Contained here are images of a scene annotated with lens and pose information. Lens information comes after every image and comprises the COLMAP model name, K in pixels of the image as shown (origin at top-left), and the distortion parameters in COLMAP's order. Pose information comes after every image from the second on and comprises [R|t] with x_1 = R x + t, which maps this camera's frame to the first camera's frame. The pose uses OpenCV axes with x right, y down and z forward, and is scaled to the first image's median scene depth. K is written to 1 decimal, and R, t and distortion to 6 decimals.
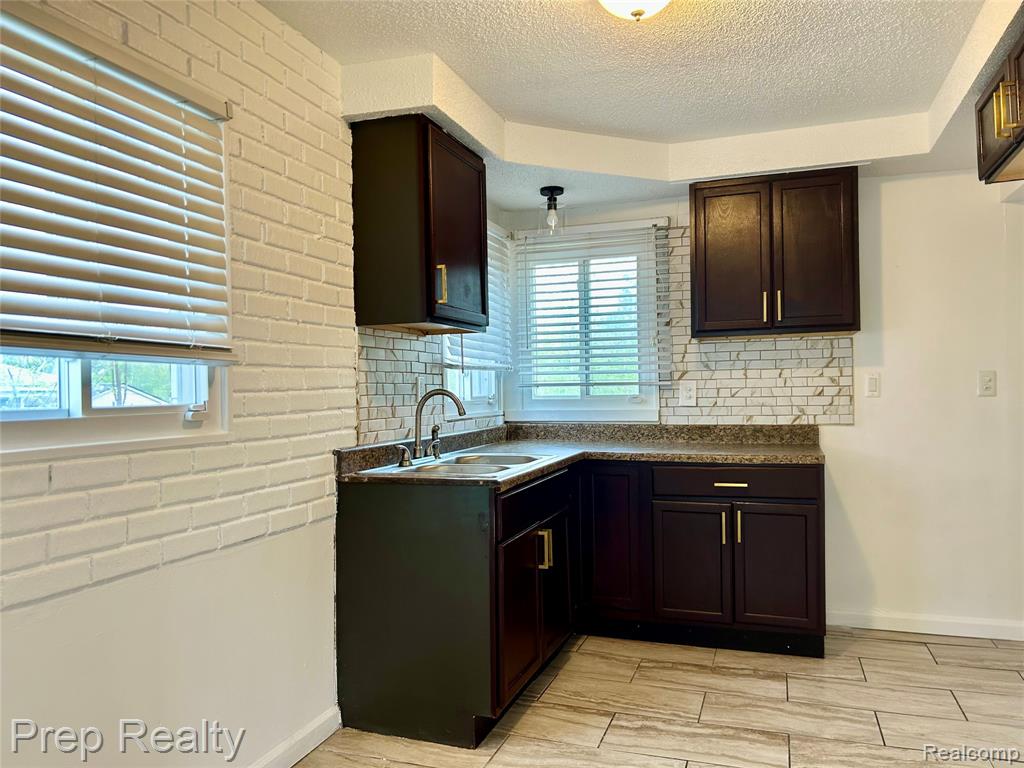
lens RADIAL K [[763.2, 0, 510.8], [0, 763.2, 387.9], [0, 0, 1]] dist [0.040074, -0.002398]
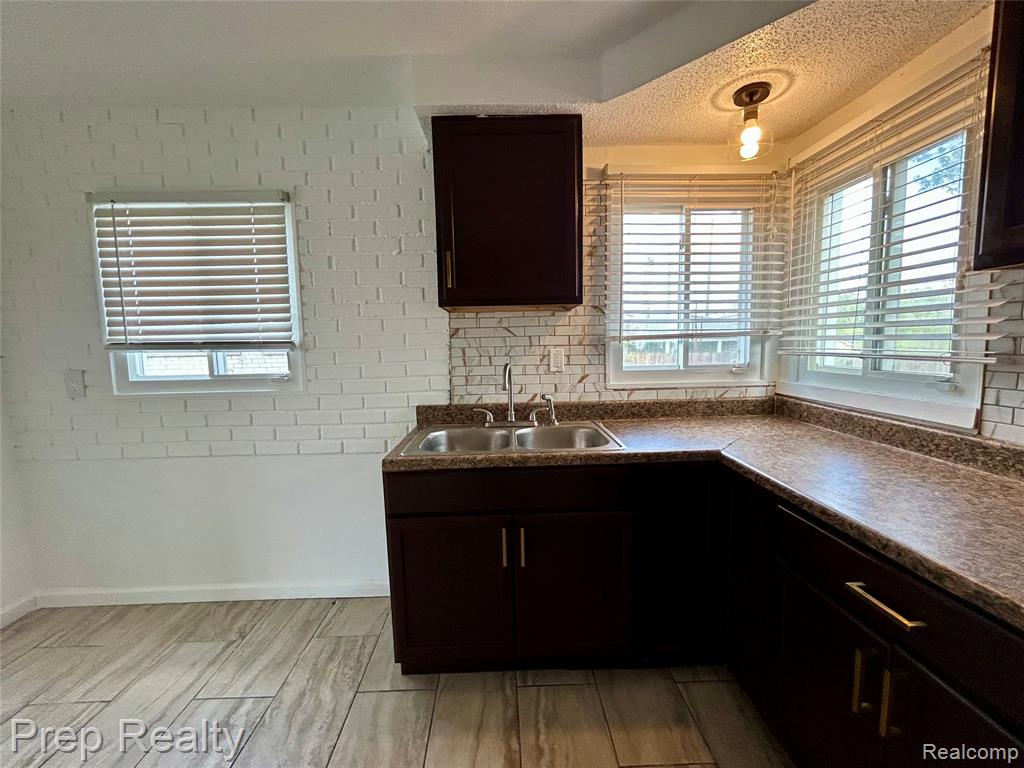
lens RADIAL K [[413.5, 0, 511.1], [0, 413.5, 382.0], [0, 0, 1]] dist [-0.004580, 0.000028]
pose [[0.355583, 0.098059, -0.929487, 0.462832], [0.018445, 0.993551, 0.111874, -0.038607], [0.934463, -0.056925, 0.351481, 0.794692]]
